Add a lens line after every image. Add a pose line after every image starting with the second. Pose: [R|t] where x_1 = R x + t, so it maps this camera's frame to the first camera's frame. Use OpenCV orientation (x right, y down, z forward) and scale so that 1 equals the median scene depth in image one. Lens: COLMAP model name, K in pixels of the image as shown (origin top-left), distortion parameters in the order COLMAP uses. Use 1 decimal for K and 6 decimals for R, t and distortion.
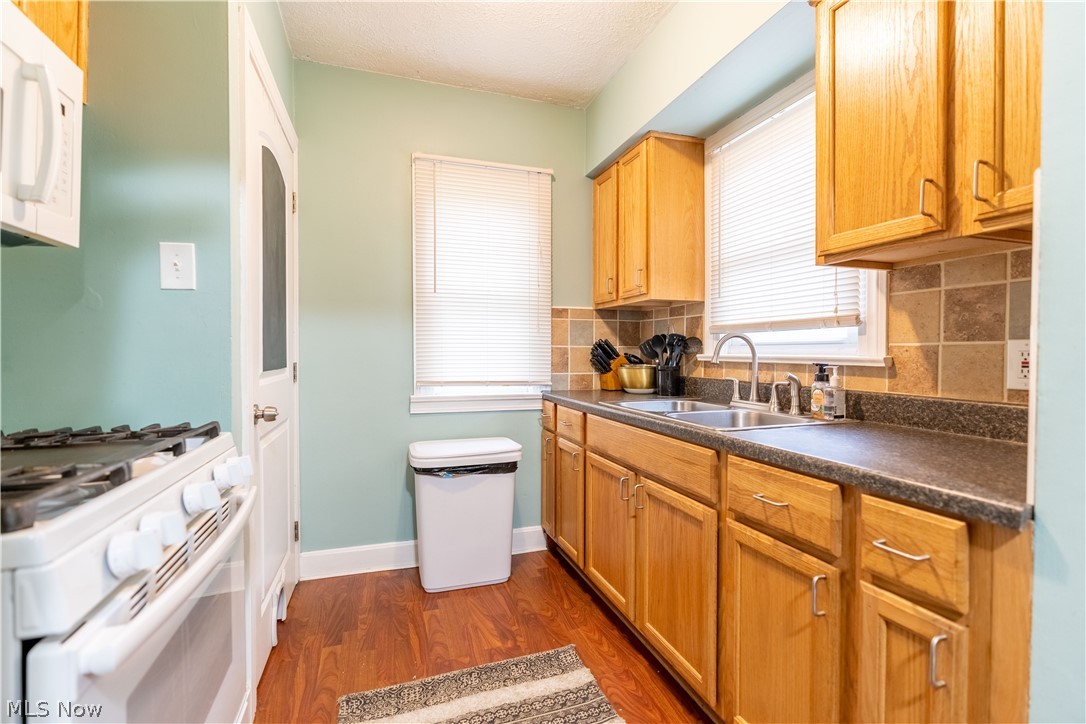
lens RADIAL K [[490.0, 0, 542.3], [0, 490.0, 358.1], [0, 0, 1]] dist [-0.010055, 0.003756]
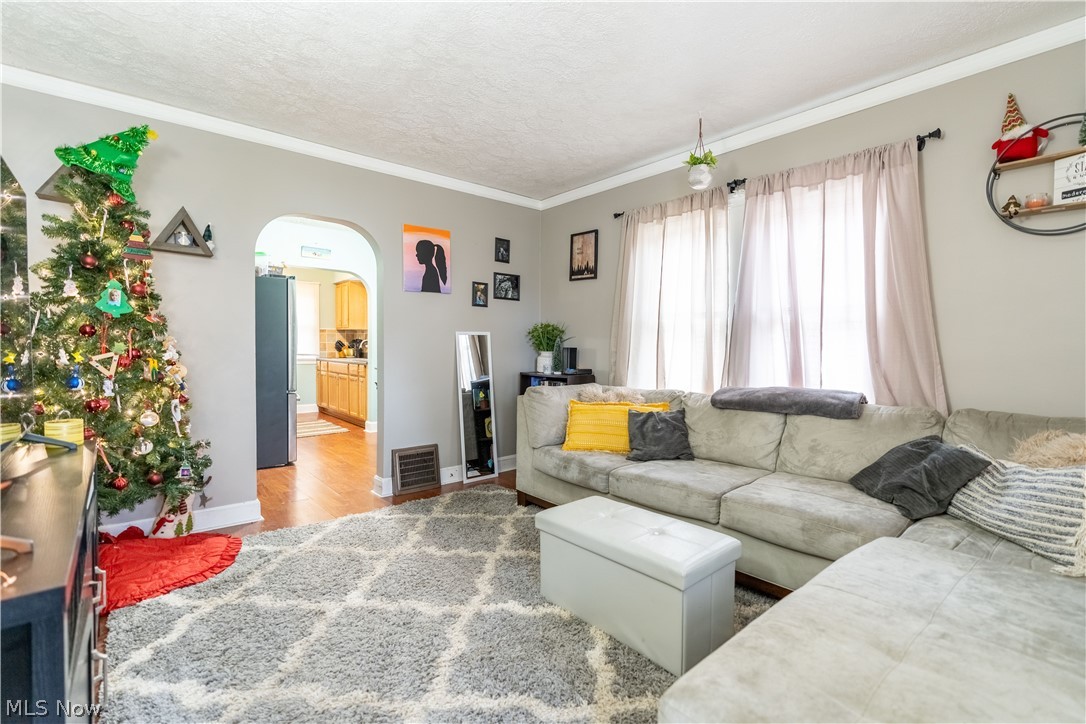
lens RADIAL K [[490.0, 0, 543.0], [0, 490.0, 358.5], [0, 0, 1]] dist [-0.010055, 0.003756]
pose [[0.929841, -0.003481, 0.367944, 0.185137], [-0.002274, 0.999882, 0.015206, 0.025682], [-0.367954, -0.014976, 0.929724, -2.237418]]
